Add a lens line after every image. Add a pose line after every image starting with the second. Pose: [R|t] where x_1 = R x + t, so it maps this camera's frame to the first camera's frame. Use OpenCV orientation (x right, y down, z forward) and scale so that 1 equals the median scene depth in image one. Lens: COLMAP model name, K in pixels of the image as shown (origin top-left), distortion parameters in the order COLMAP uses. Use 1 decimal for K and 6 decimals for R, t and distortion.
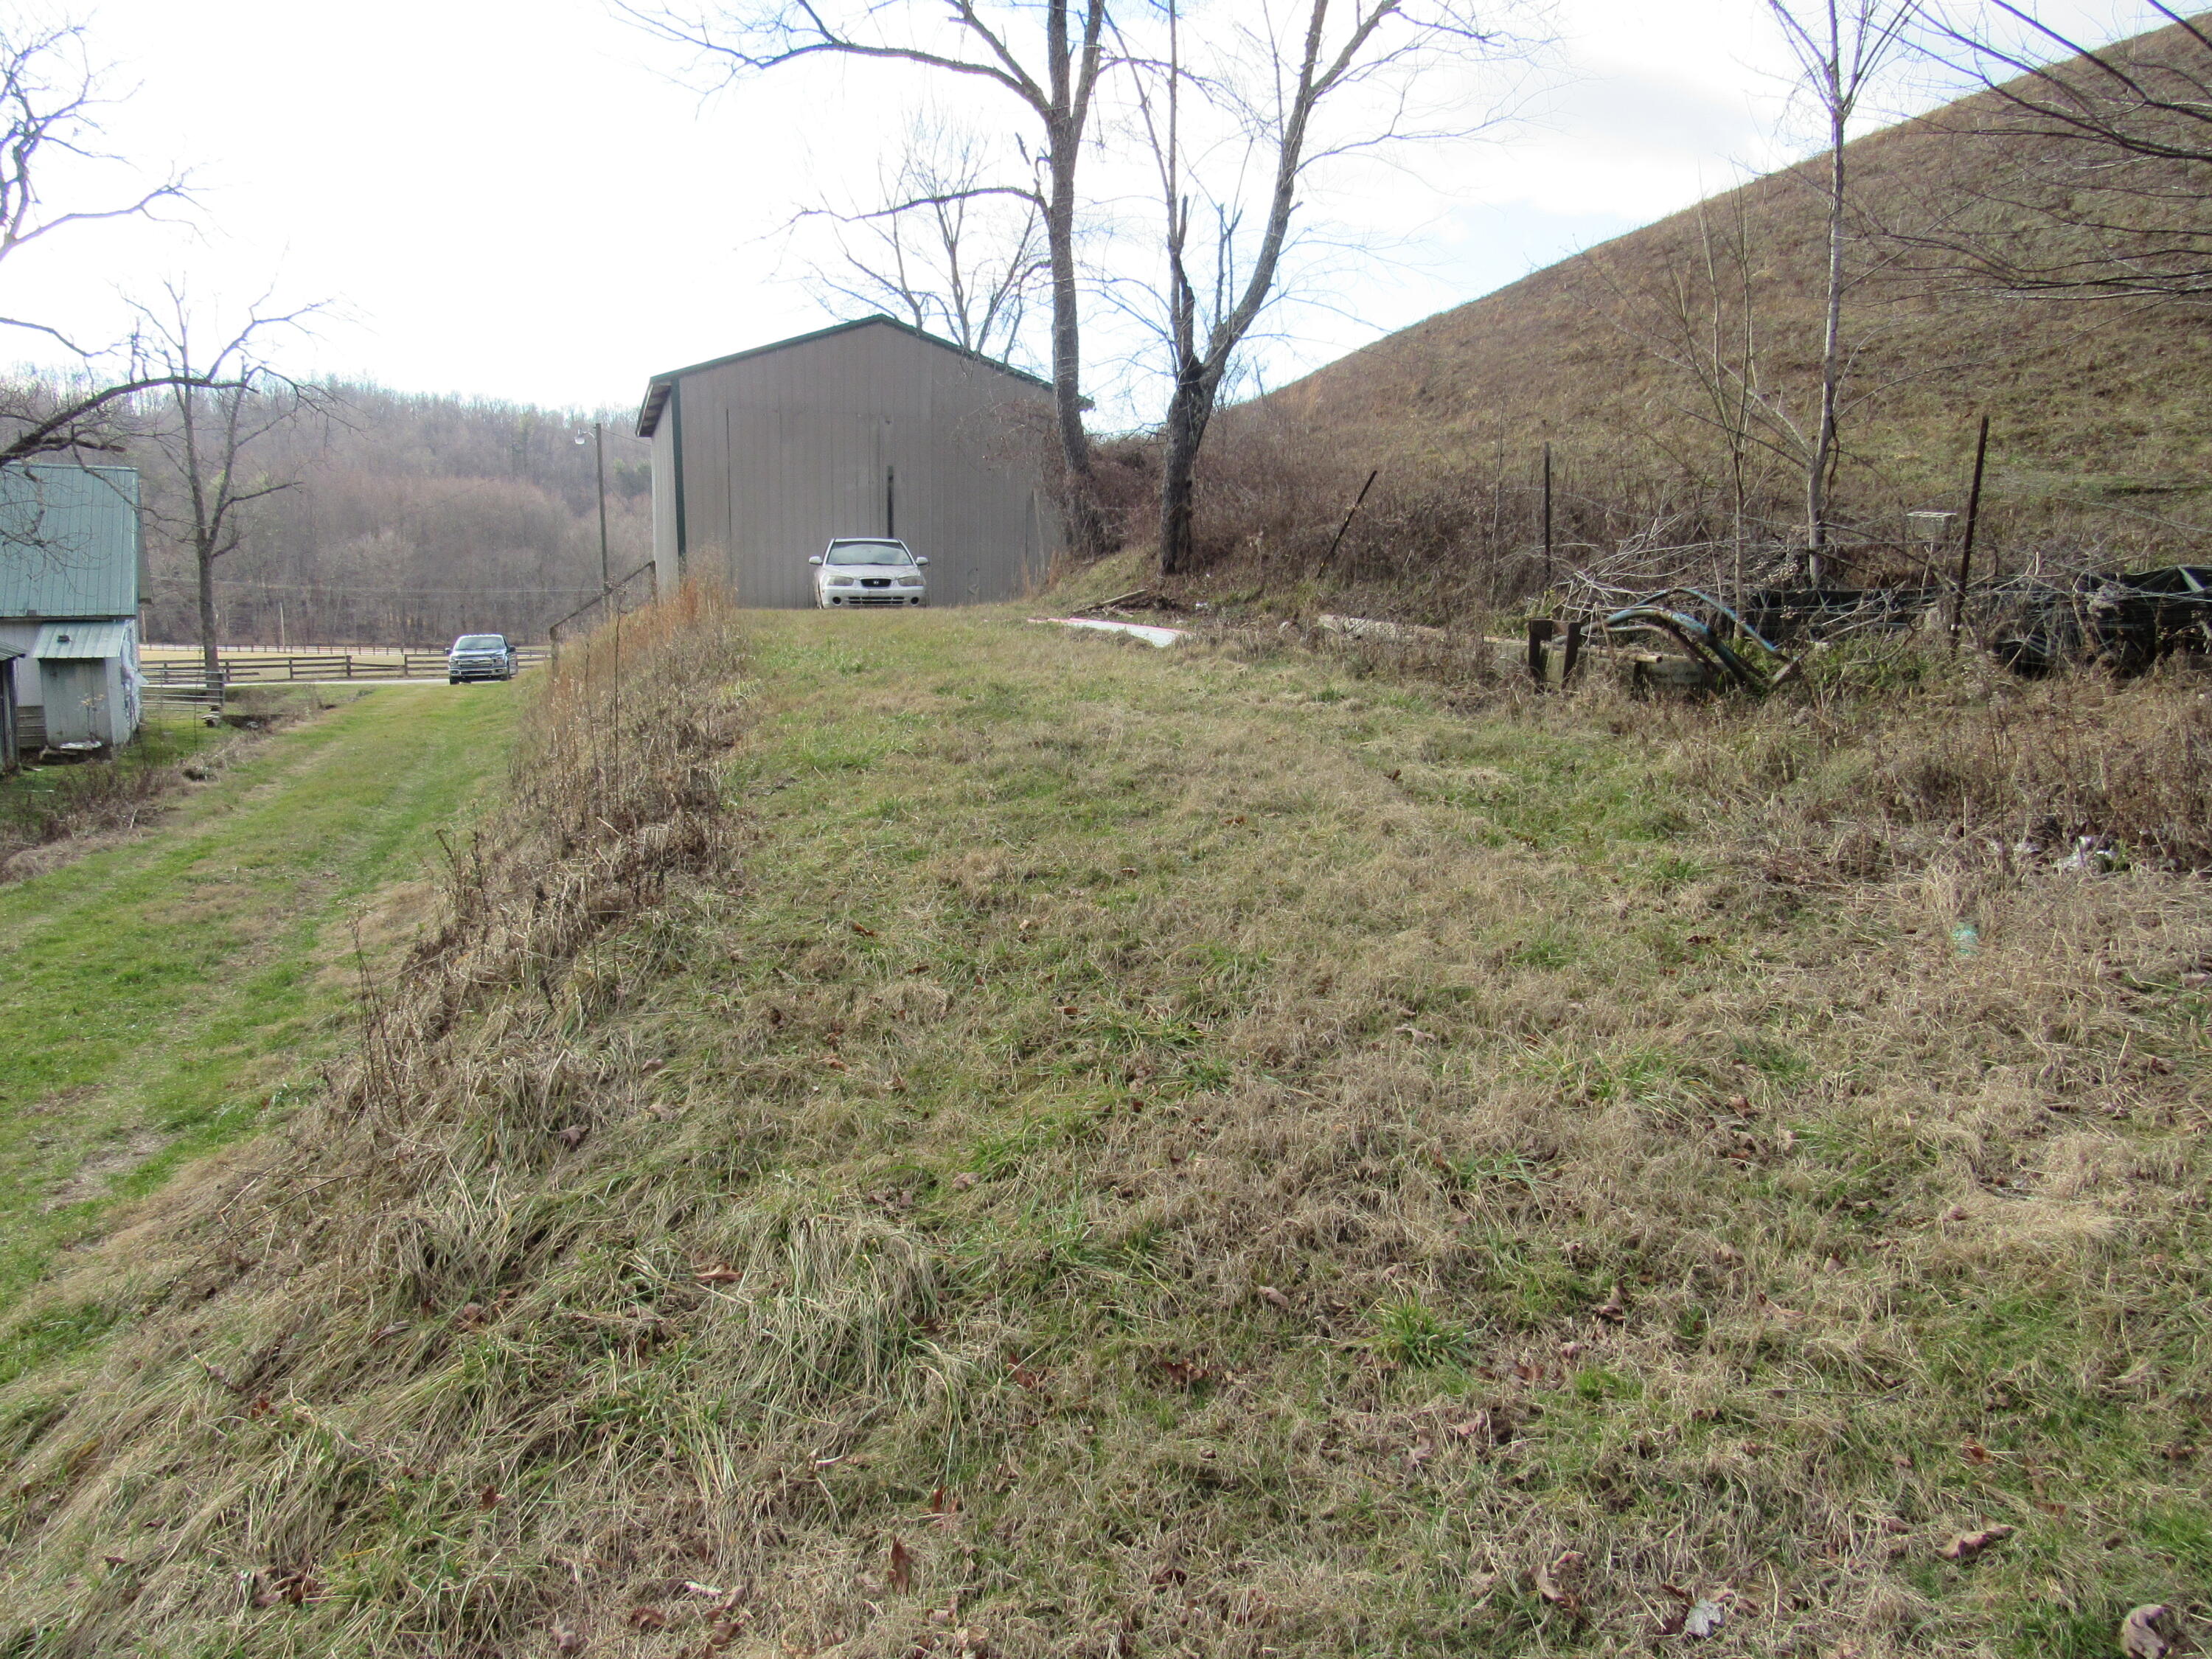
lens RADIAL K [[1564.5, 0, 1110.5], [0, 1564.5, 833.3], [0, 0, 1]] dist [-0.032549, 0.003953]
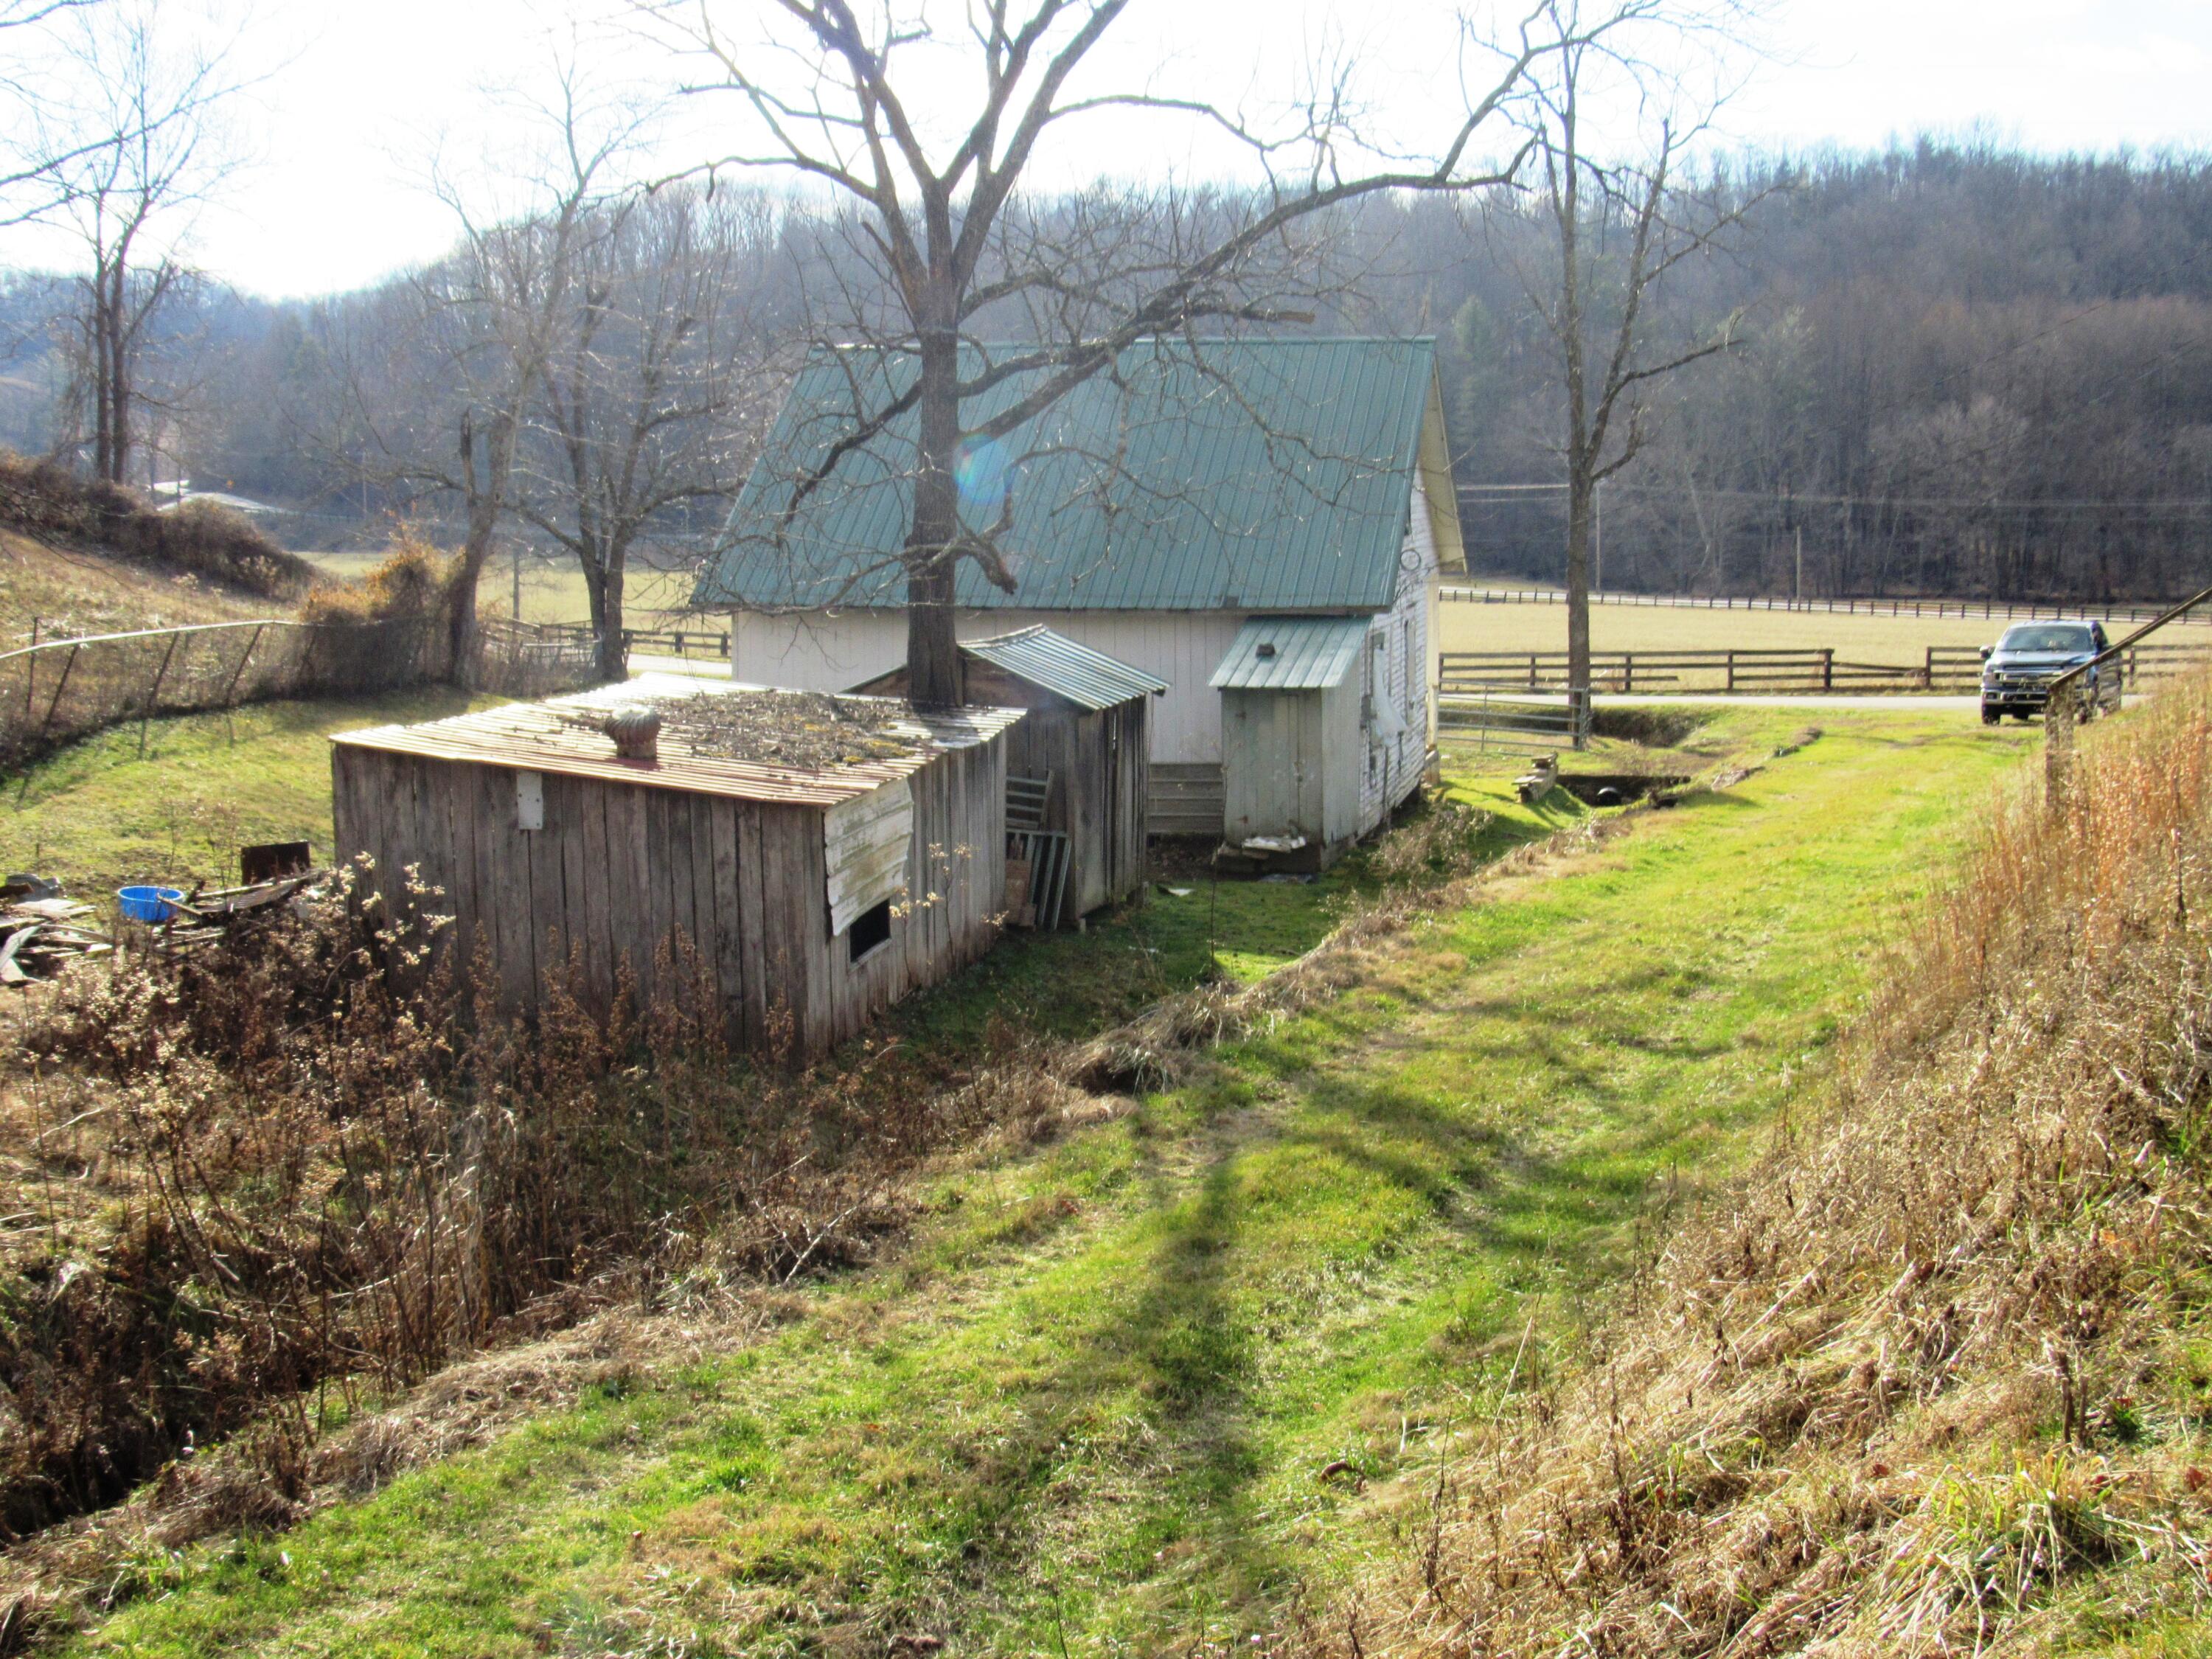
lens RADIAL K [[2863.7, 0, 1108.9], [0, 2863.7, 830.1], [0, 0, 1]] dist [-0.062749, 0.000000]
pose [[0.745828, 0.058332, -0.663580, -0.024784], [-0.083305, 0.996506, -0.006033, -0.048715], [0.660909, 0.059779, 0.748081, 0.180179]]
